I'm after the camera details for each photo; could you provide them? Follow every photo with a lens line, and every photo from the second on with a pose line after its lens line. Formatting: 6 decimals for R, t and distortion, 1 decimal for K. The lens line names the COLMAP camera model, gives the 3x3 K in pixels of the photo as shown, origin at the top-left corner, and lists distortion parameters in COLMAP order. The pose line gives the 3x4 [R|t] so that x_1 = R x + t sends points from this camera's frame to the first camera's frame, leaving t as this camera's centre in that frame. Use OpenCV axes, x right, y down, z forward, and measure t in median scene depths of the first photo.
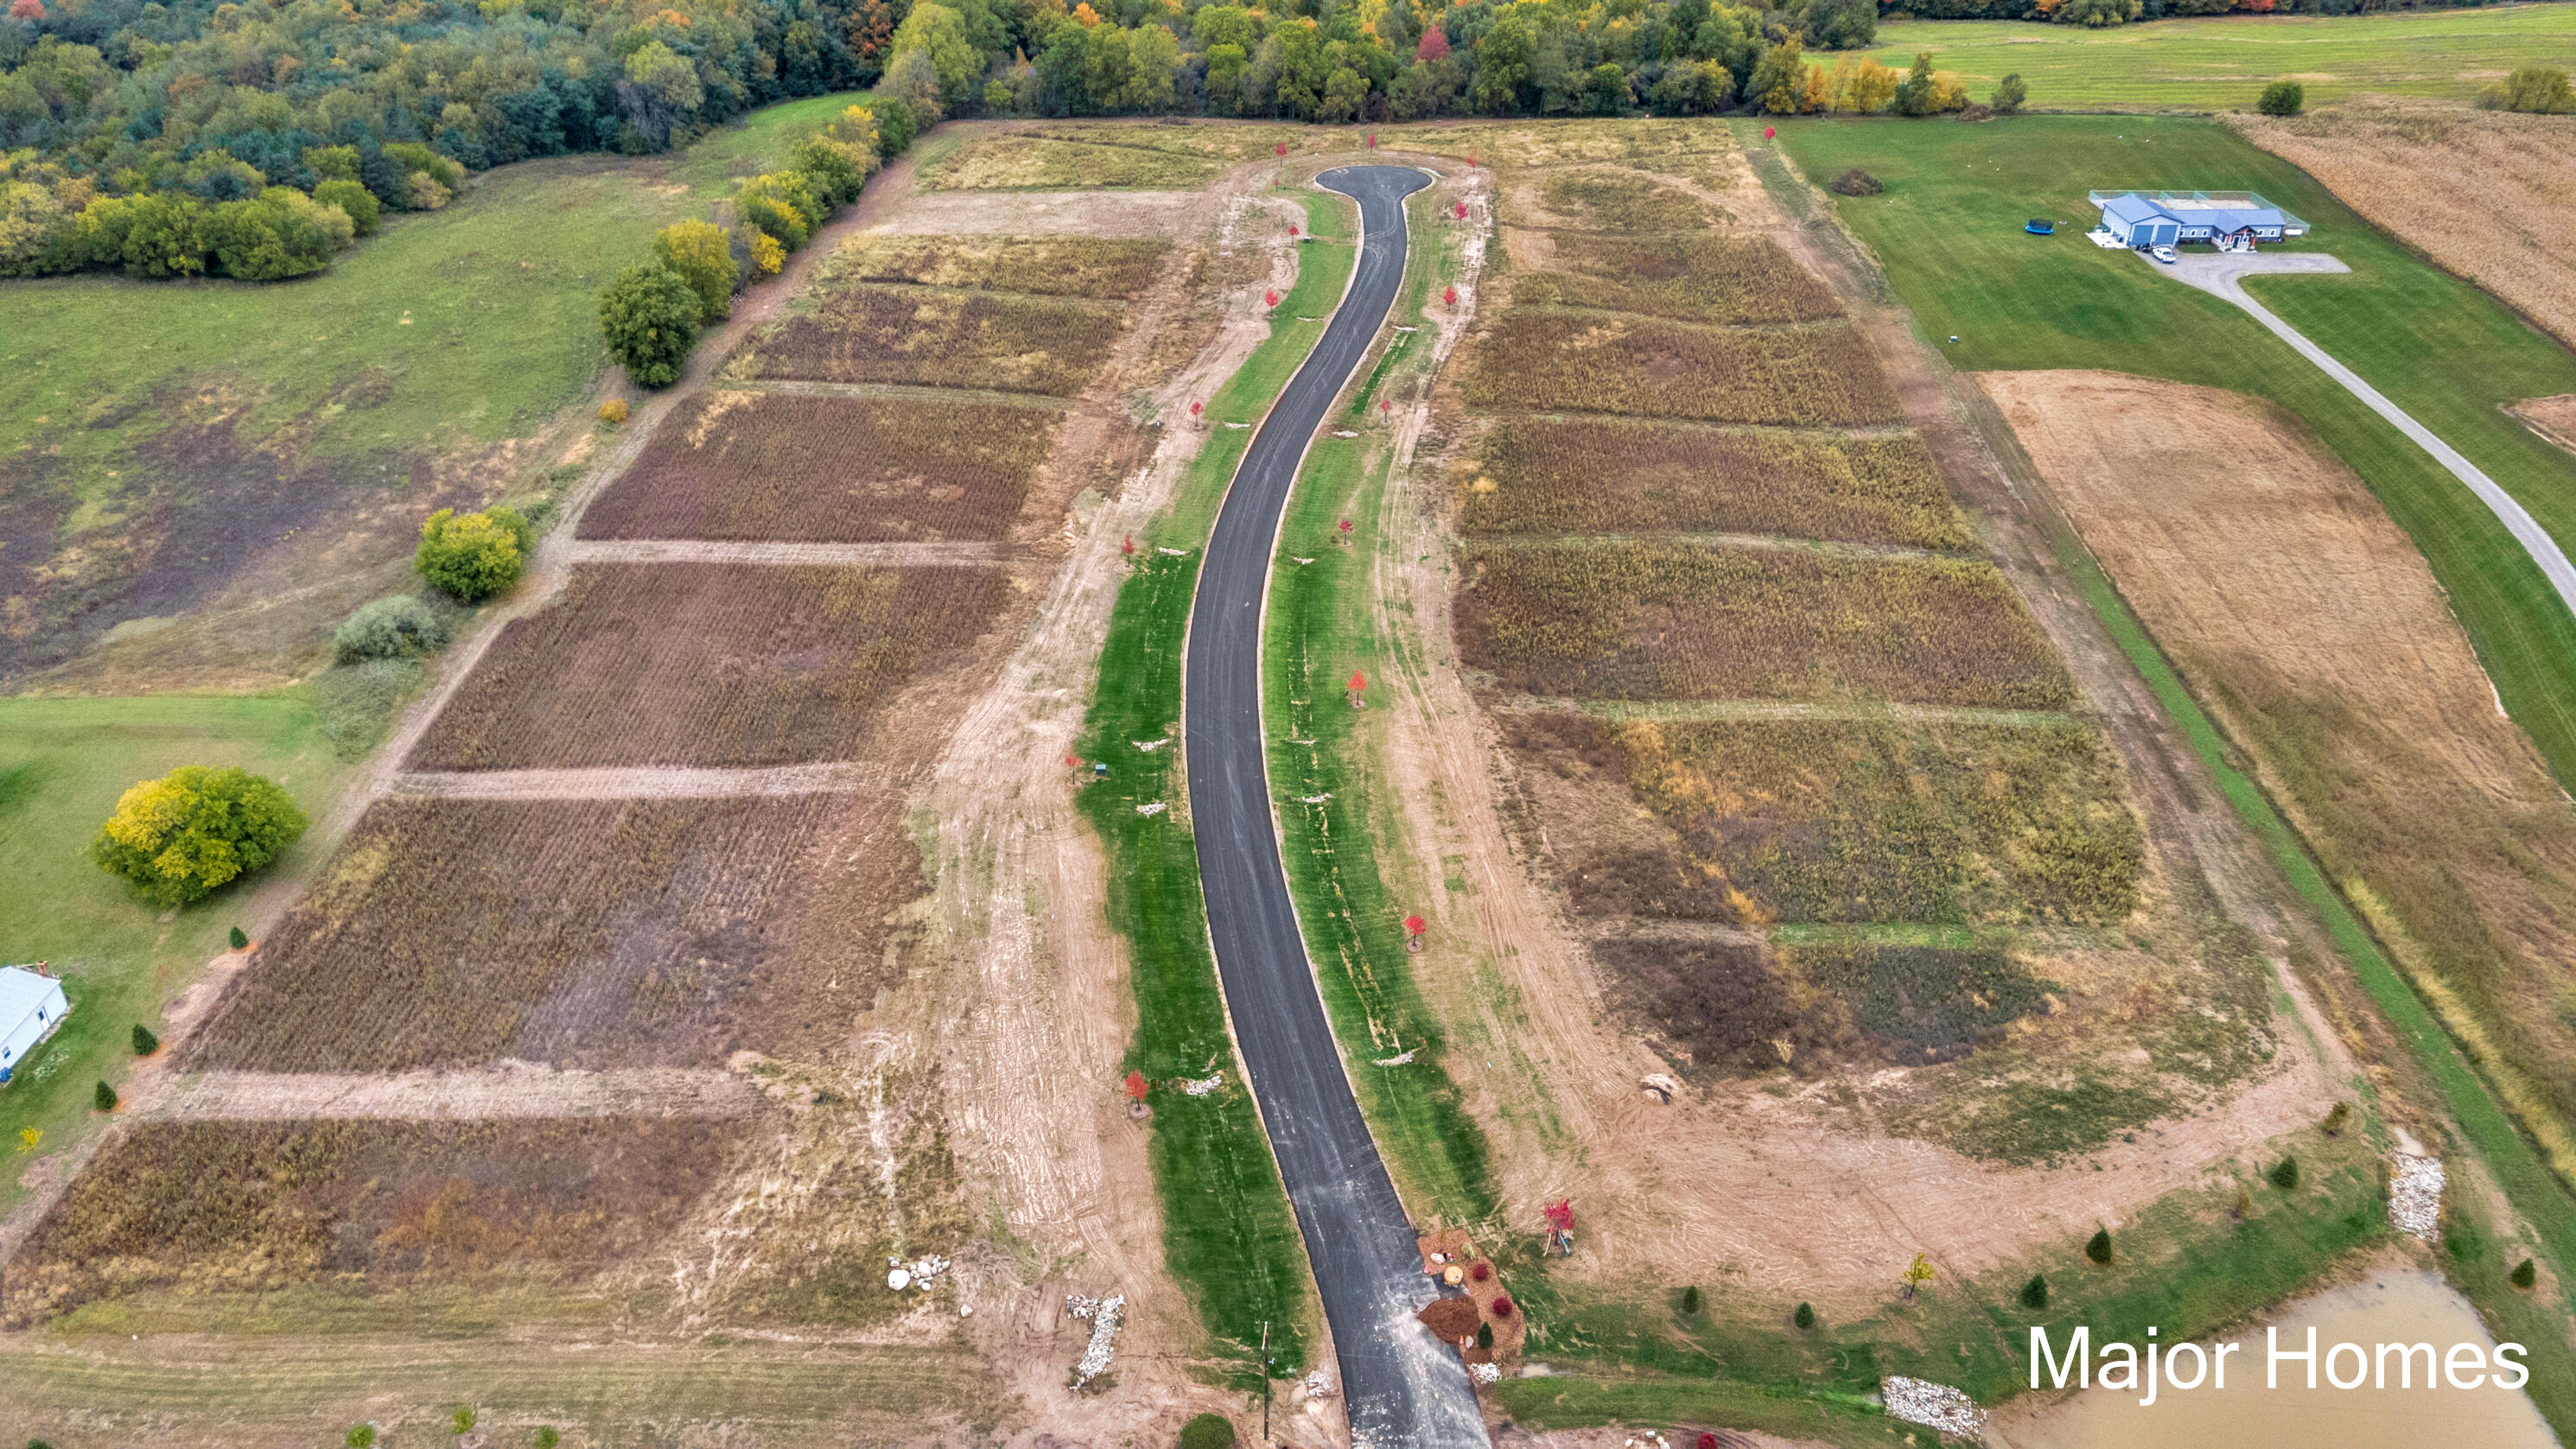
lens RADIAL K [[1875.9, 0, 1277.2], [0, 1875.9, 712.4], [0, 0, 1]] dist [0.042484, 0.005239]
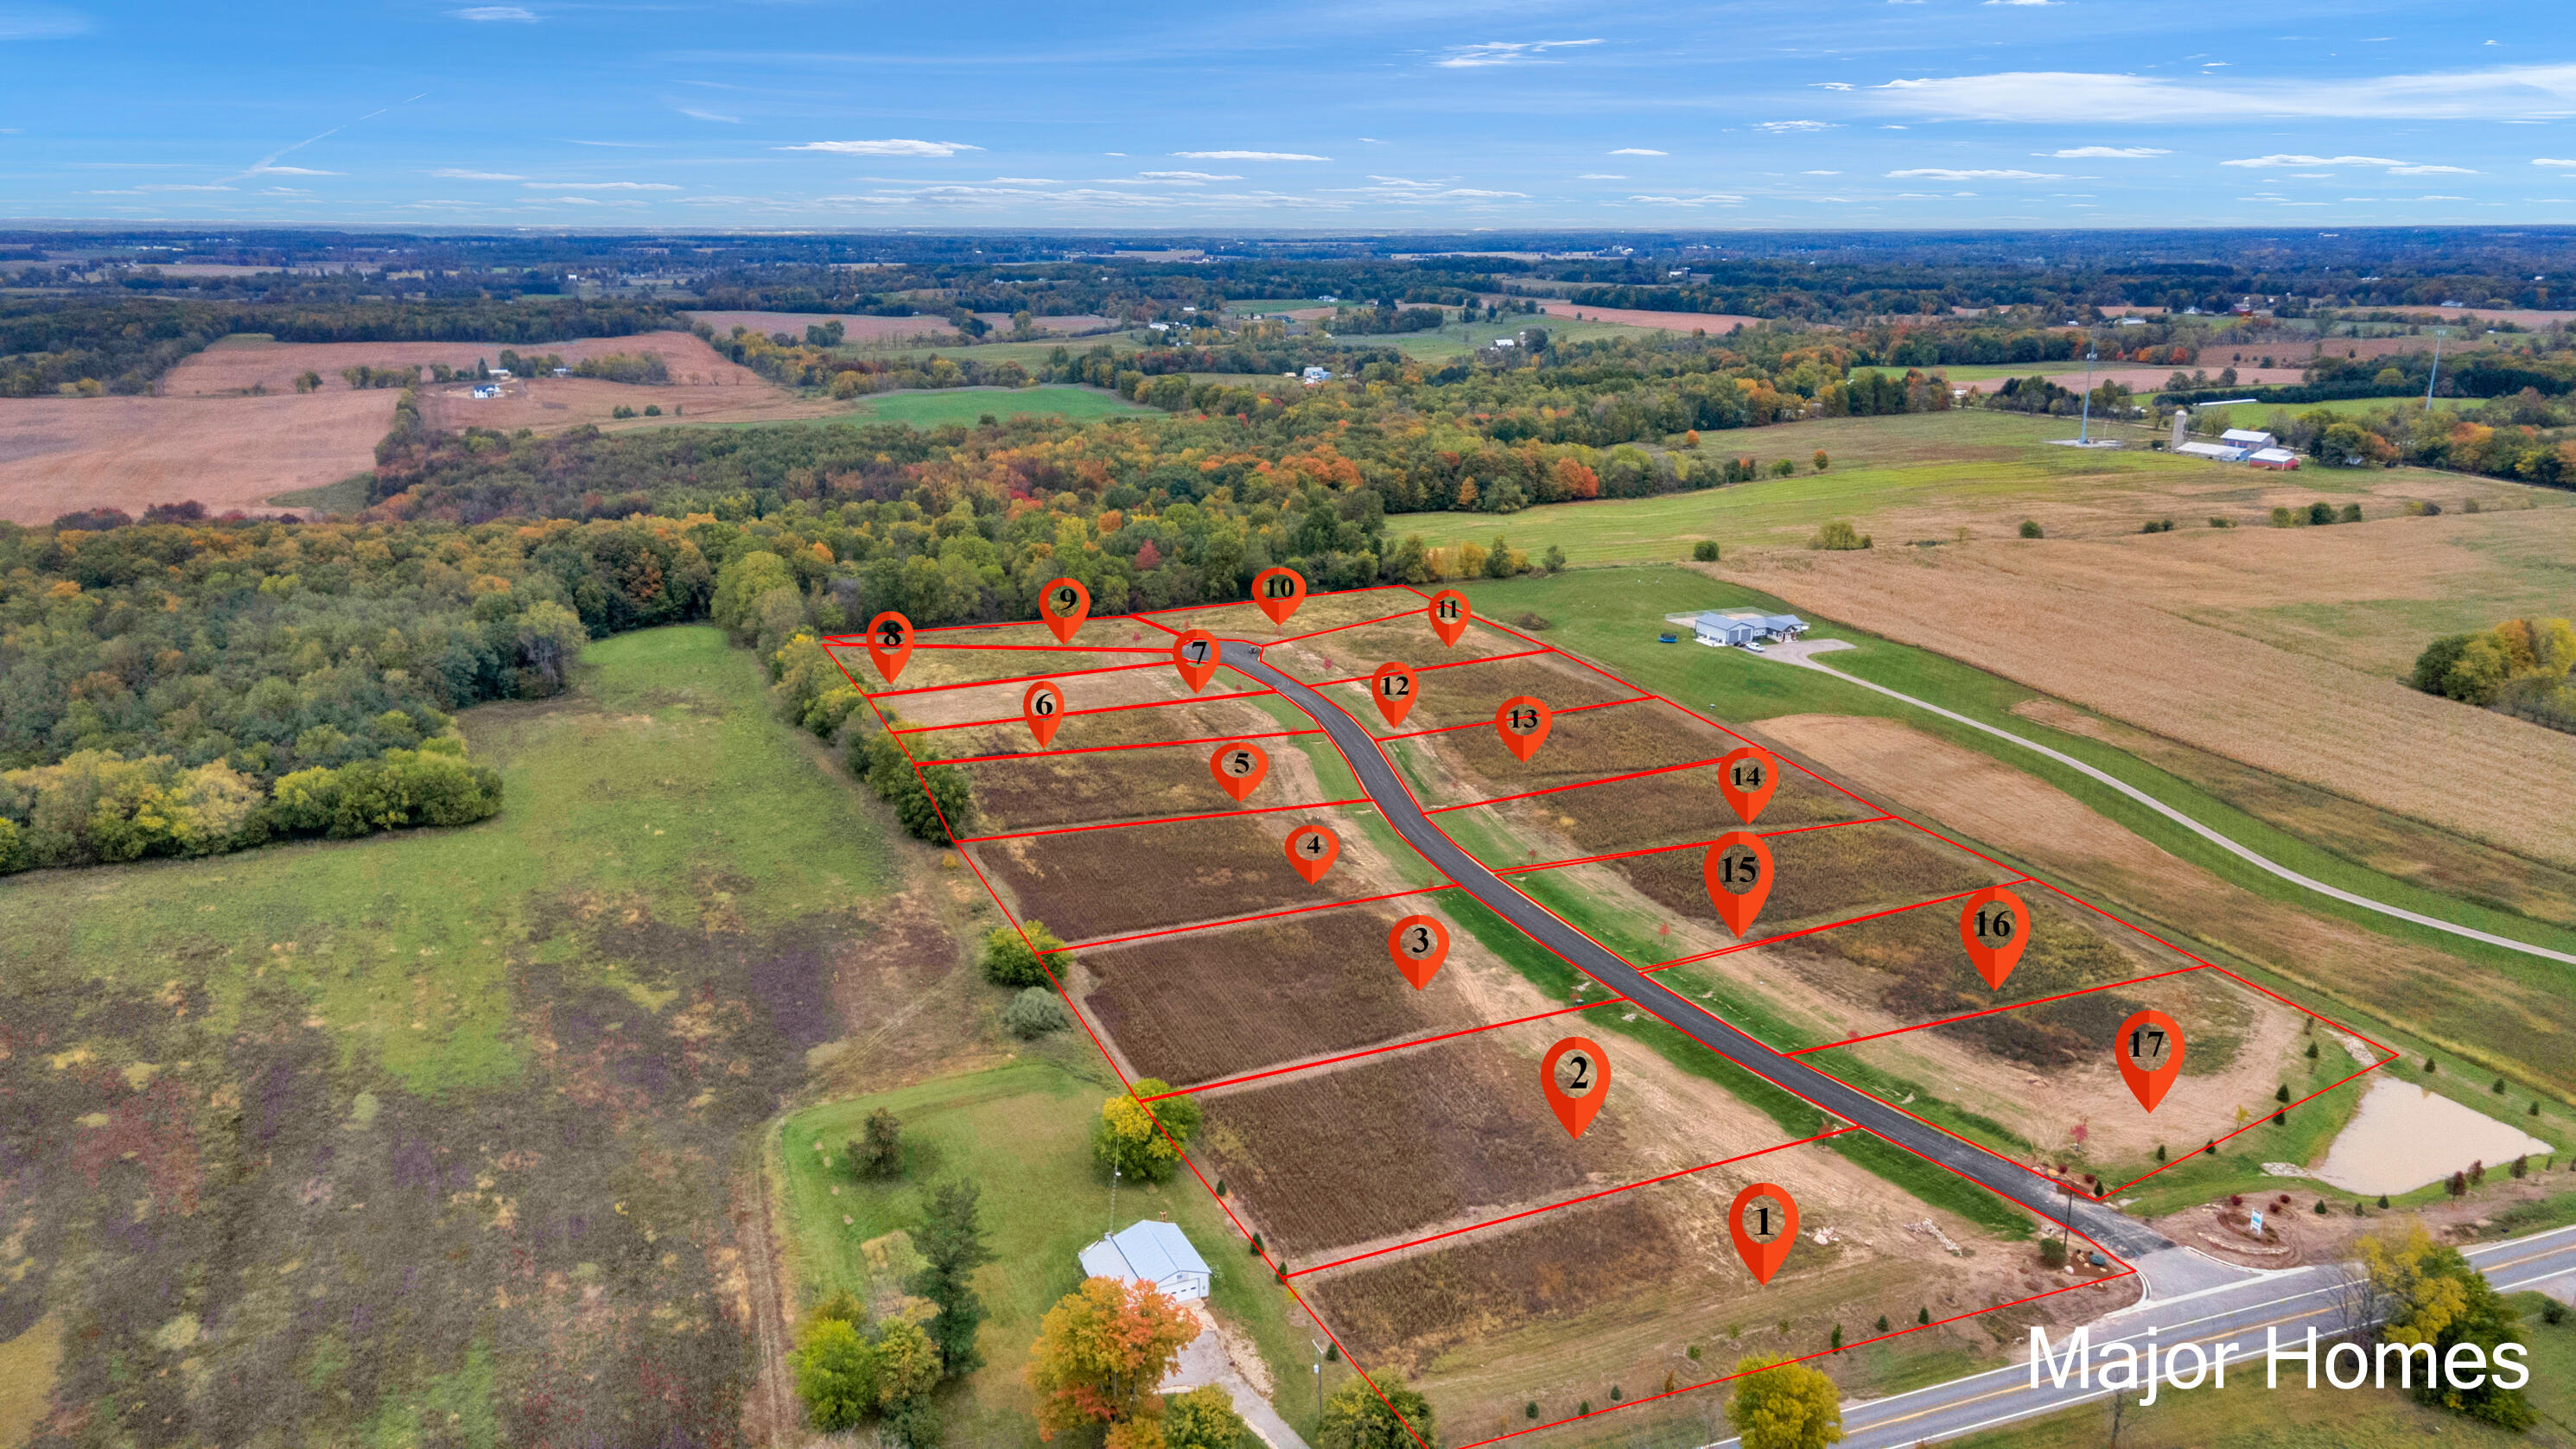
lens RADIAL K [[1875.9, 0, 1277.2], [0, 1875.9, 712.4], [0, 0, 1]] dist [0.042484, 0.005239]
pose [[0.898307, -0.108096, 0.425863, -0.596847], [0.210895, 0.956389, -0.202099, 0.039474], [-0.385444, 0.271360, 0.881928, -0.198488]]
